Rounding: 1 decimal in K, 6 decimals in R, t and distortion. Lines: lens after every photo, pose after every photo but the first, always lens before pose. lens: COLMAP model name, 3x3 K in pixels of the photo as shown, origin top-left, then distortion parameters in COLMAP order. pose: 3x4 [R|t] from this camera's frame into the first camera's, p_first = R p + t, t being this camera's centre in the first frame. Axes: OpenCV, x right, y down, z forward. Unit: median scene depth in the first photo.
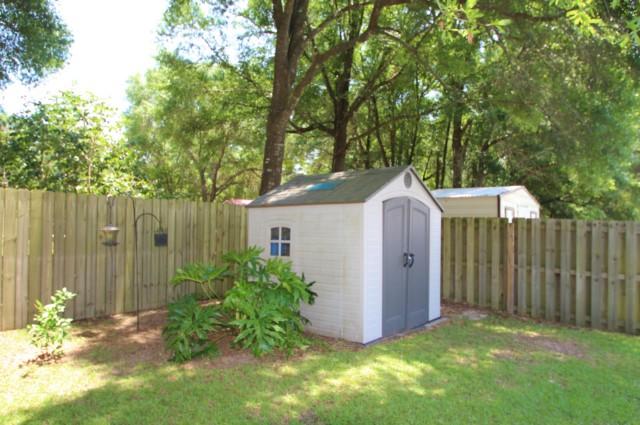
lens RADIAL K [[470.6, 0, 320.0], [0, 470.6, 212.5], [0, 0, 1]] dist [0.000527, 0.003769]
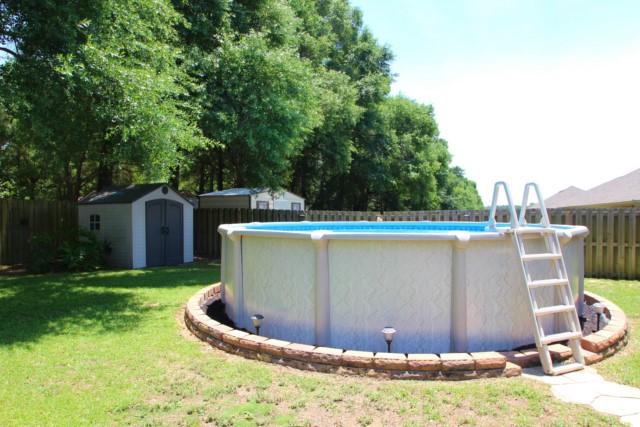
lens RADIAL K [[470.6, 0, 320.0], [0, 470.6, 213.5], [0, 0, 1]] dist [0.000527, 0.003769]
pose [[0.971957, -0.010063, 0.234942, 0.347441], [0.003169, 0.999554, 0.029701, -0.027640], [-0.235136, -0.028124, 0.971556, -1.043131]]
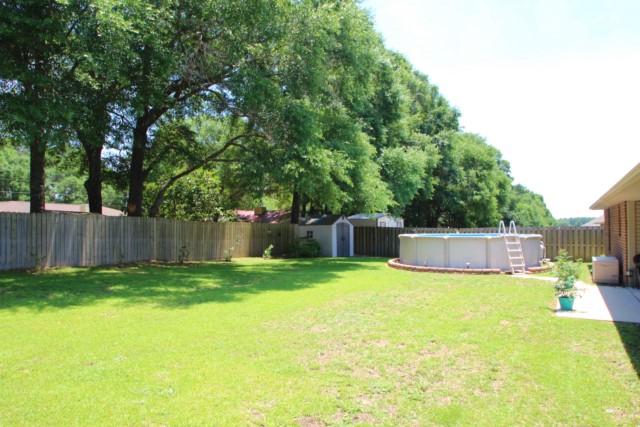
lens RADIAL K [[470.6, 0, 320.0], [0, 470.6, 213.5], [0, 0, 1]] dist [0.000527, 0.003769]
pose [[0.994339, -0.011863, 0.105586, -0.393060], [0.011868, 0.999929, 0.000582, -0.105885], [-0.105585, 0.000675, 0.994410, -2.709267]]
